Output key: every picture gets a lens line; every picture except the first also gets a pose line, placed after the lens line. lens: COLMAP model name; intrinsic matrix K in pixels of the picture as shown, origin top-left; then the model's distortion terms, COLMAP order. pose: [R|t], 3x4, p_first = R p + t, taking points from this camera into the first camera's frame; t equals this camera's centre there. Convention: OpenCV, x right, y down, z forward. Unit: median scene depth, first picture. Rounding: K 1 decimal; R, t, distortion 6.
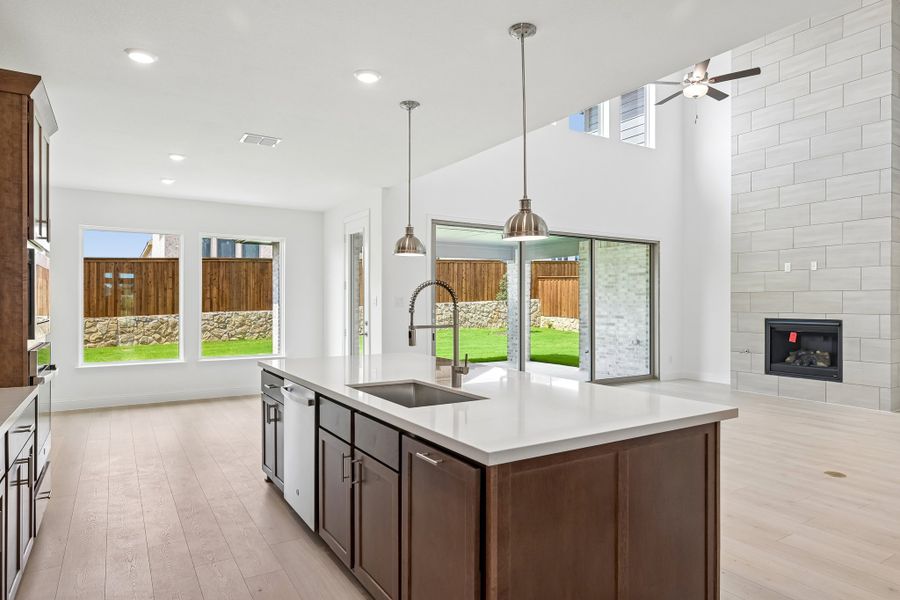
lens RADIAL K [[533.4, 0, 448.5], [0, 533.4, 301.8], [0, 0, 1]] dist [0.016927, 0.000128]
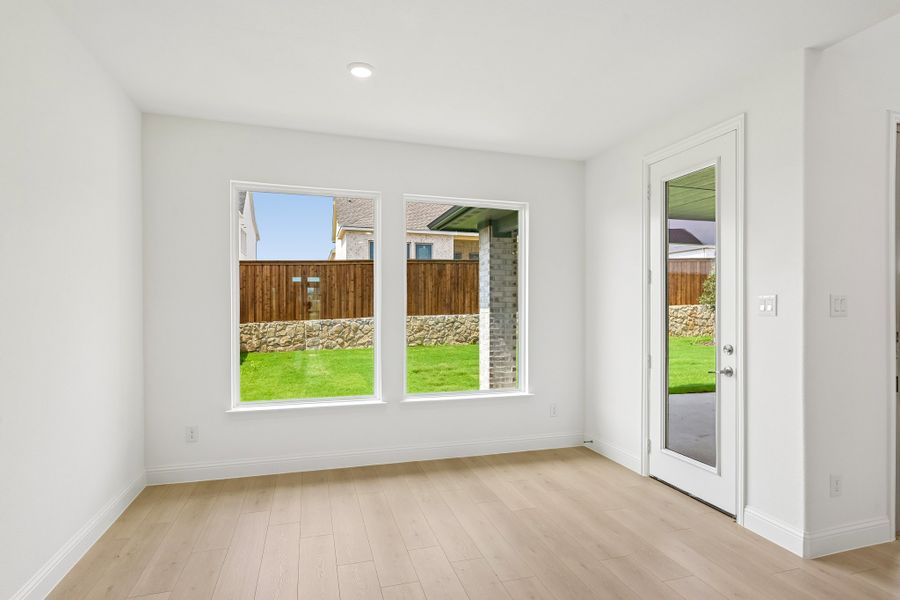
lens RADIAL K [[485.9, 0, 458.8], [0, 485.9, 315.3], [0, 0, 1]] dist [-0.006779, 0.000713]
pose [[0.967380, 0.007711, -0.253211, -0.109875], [-0.002627, 0.999788, 0.020408, -0.000499], [0.253315, -0.019077, 0.967196, 0.198451]]
